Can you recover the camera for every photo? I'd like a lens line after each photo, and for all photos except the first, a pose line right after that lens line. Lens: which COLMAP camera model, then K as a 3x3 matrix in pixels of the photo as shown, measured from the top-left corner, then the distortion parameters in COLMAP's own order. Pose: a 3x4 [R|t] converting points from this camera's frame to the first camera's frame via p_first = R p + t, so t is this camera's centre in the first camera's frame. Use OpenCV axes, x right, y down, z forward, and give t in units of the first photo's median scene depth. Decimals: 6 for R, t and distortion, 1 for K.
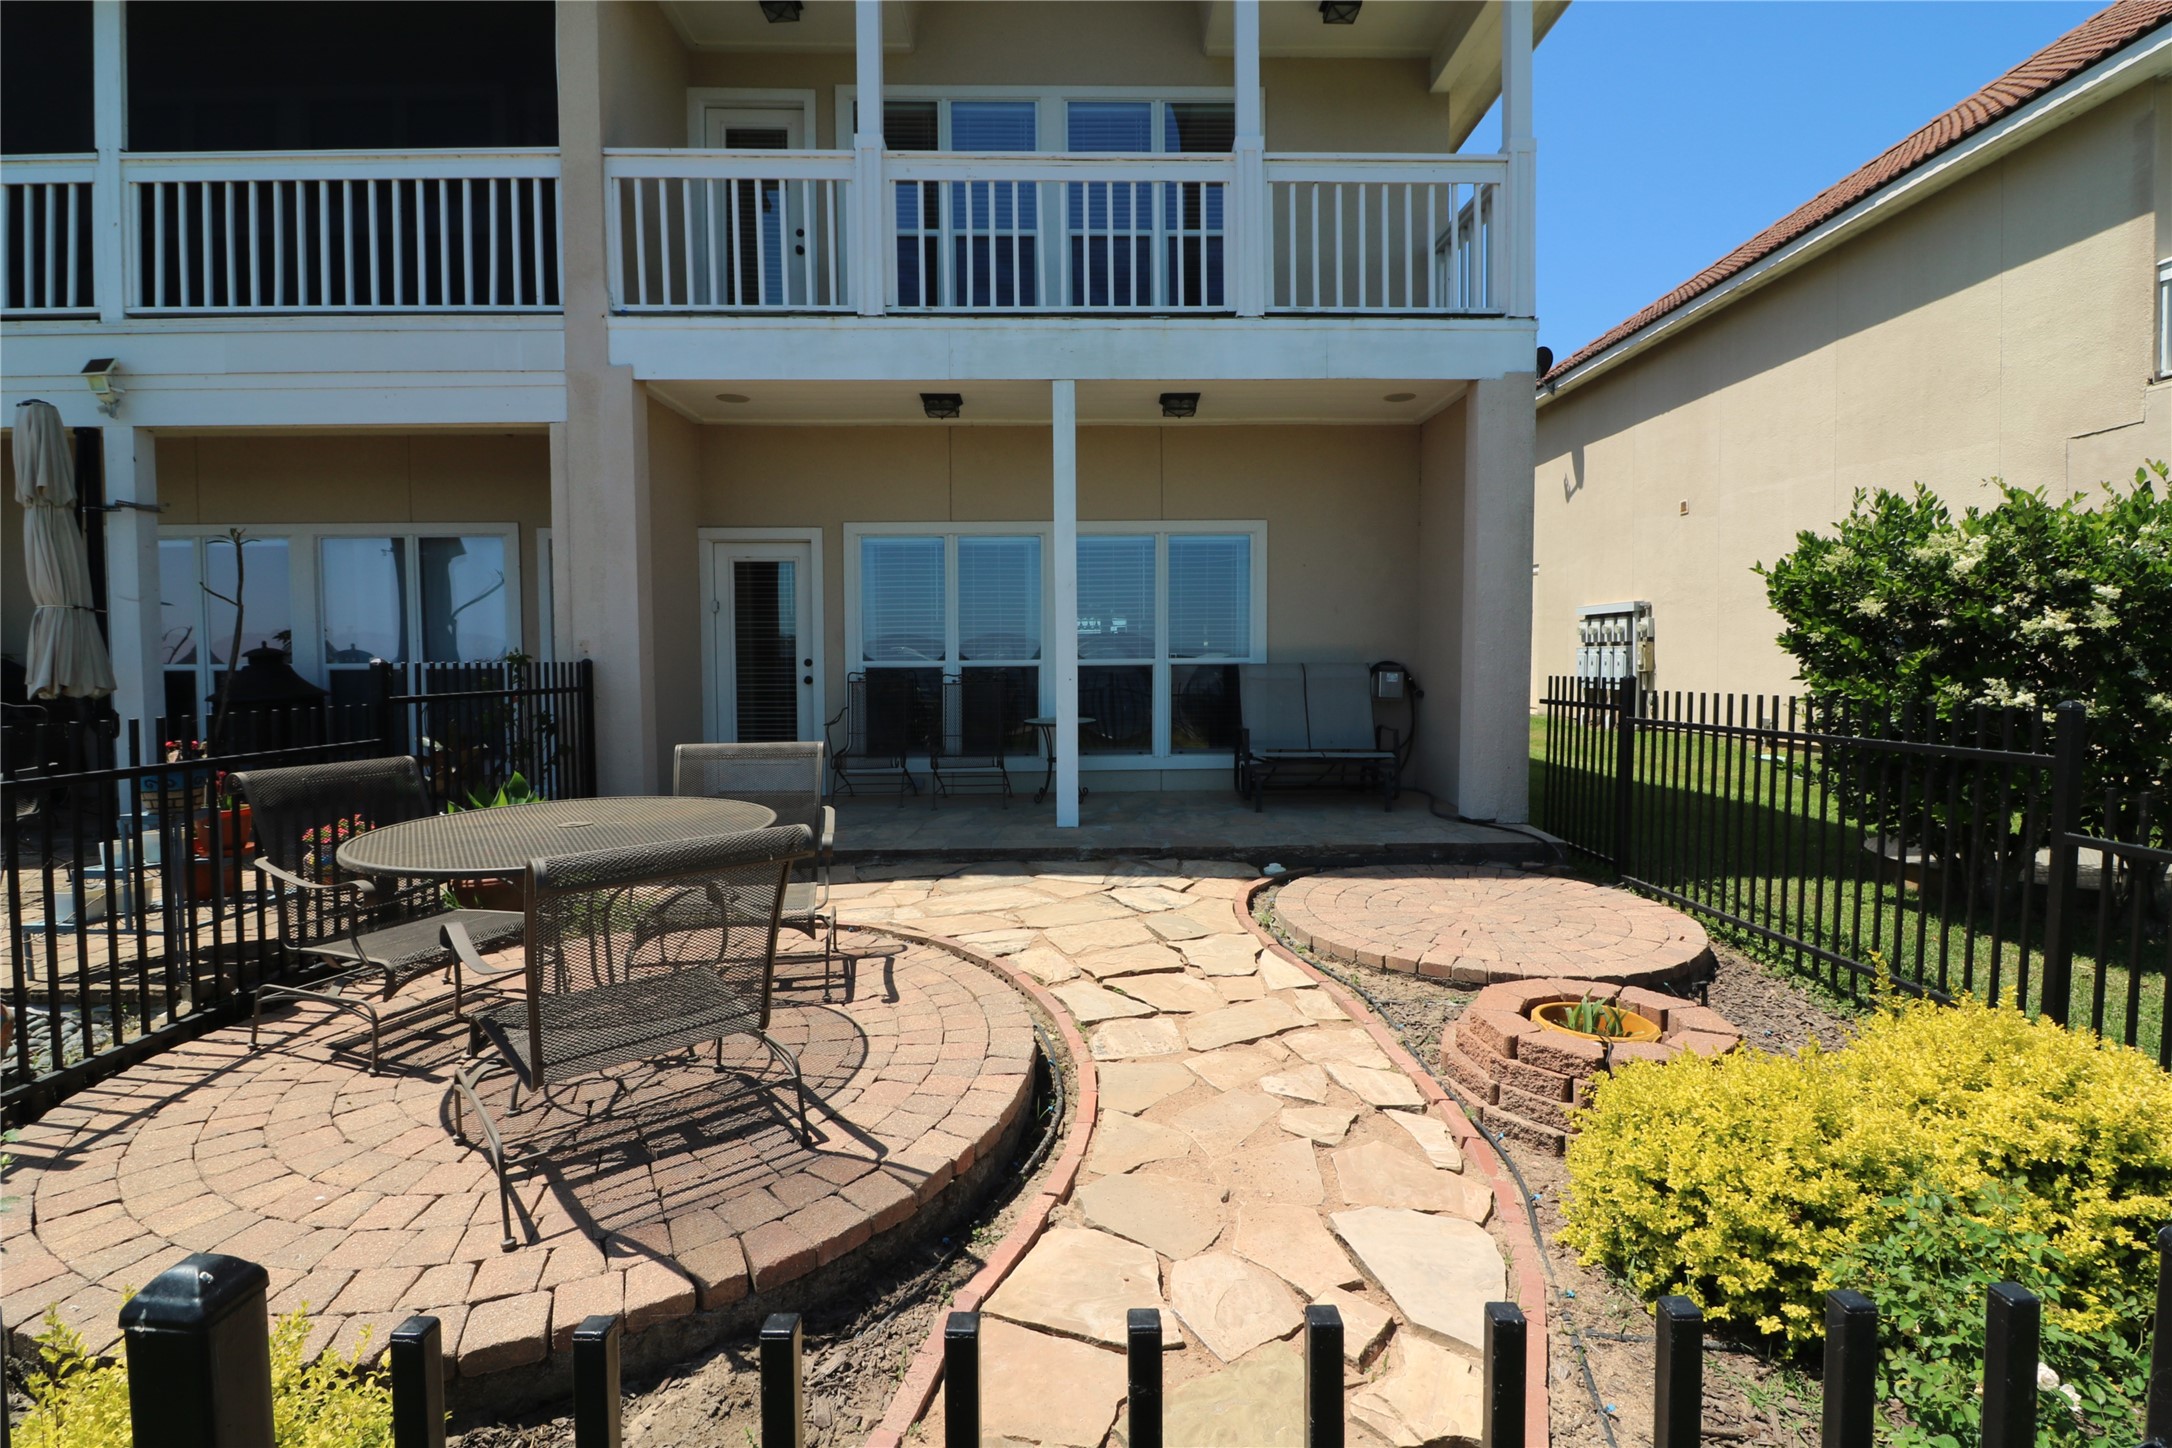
lens RADIAL K [[1003.6, 0, 1091.7], [0, 1003.6, 713.7], [0, 0, 1]] dist [-0.011424, -0.006228]
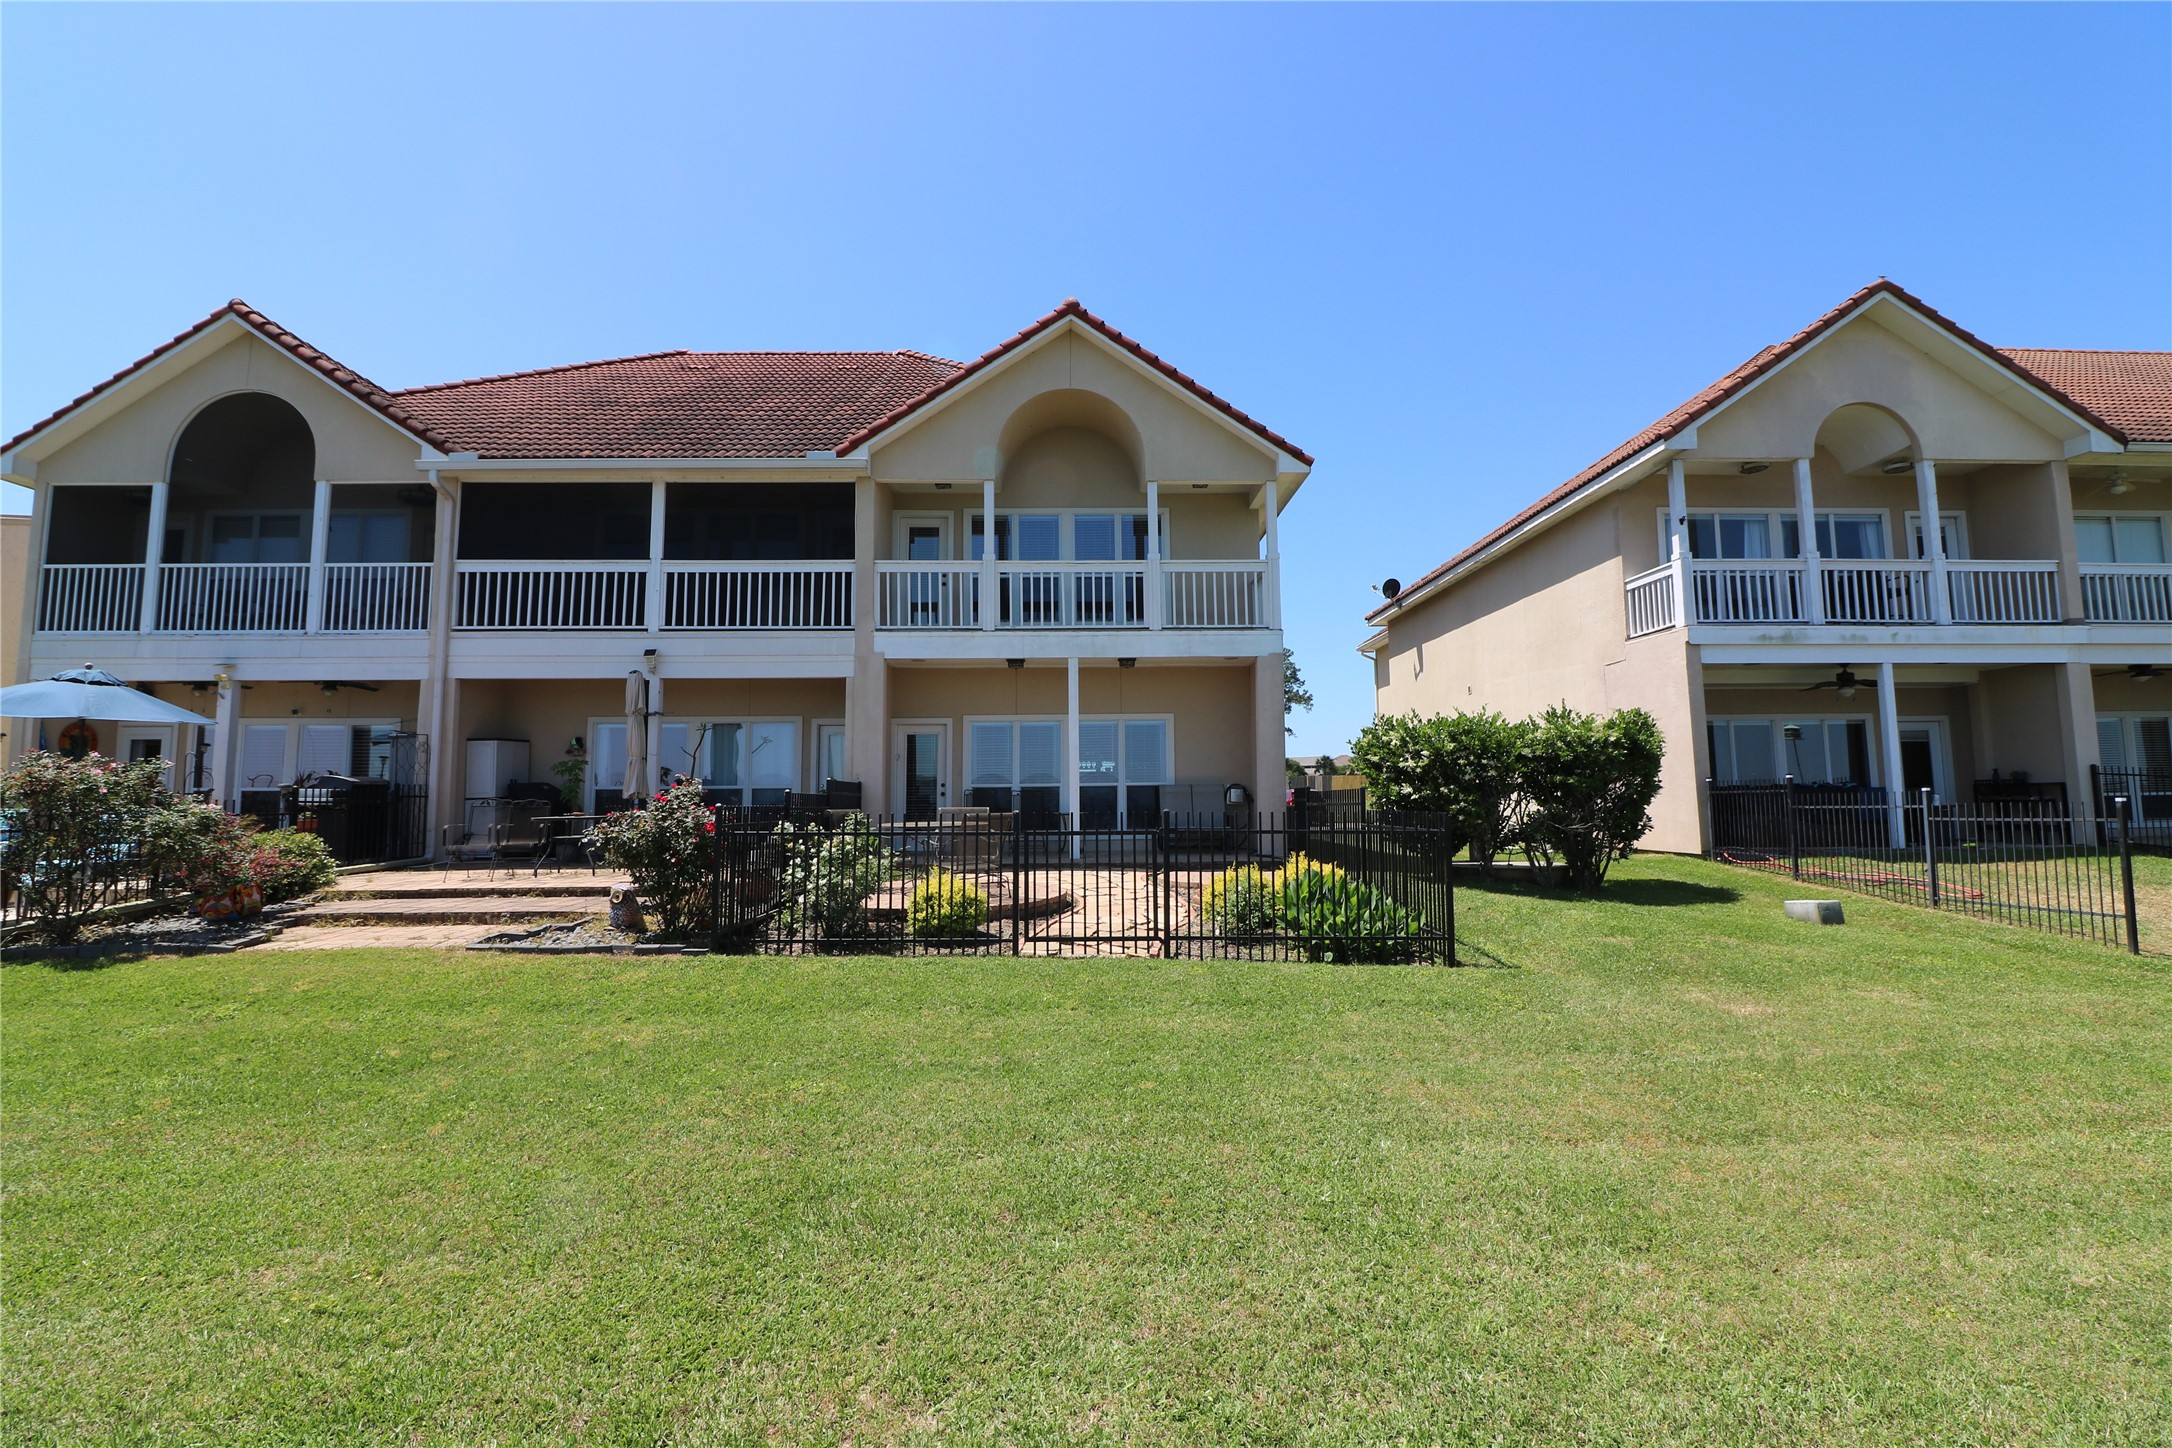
lens RADIAL K [[1003.6, 0, 1086.4], [0, 1003.6, 717.8], [0, 0, 1]] dist [-0.011424, -0.006228]
pose [[0.999947, -0.002666, -0.009931, 0.023142], [0.001281, 0.990580, -0.136926, 0.105482], [0.010203, 0.136906, 0.990531, -1.159575]]
